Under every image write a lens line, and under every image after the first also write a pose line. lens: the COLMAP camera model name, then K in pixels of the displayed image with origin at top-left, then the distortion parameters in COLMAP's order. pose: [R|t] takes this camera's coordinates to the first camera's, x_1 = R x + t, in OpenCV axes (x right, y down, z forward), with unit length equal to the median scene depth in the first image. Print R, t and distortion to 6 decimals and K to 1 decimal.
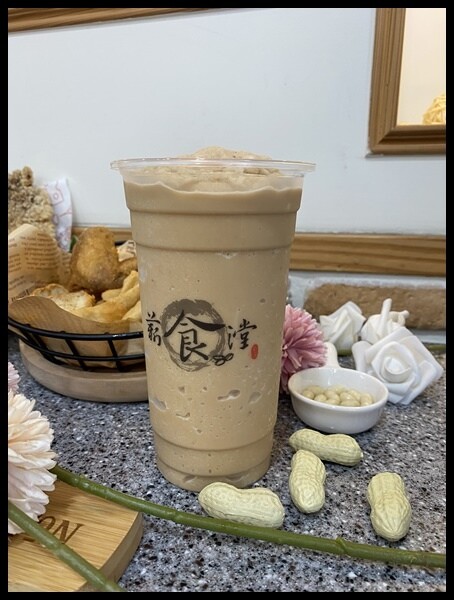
lens RADIAL K [[467.5, 0, 229.3], [0, 467.5, 299.4], [0, 0, 1]] dist [-0.014660, -0.007935]
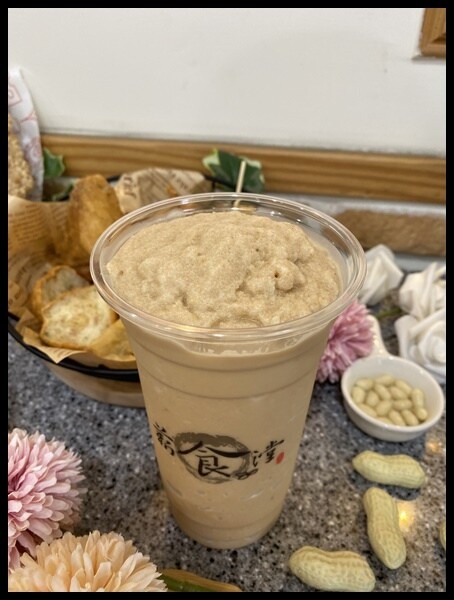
lens RADIAL K [[467.5, 0, 230.6], [0, 467.5, 298.0], [0, 0, 1]] dist [-0.014660, -0.007935]
pose [[0.993800, -0.063966, 0.090942, -0.170636], [0.022817, 0.917858, 0.396254, -0.360427], [-0.108819, -0.391722, 0.913626, 0.203333]]
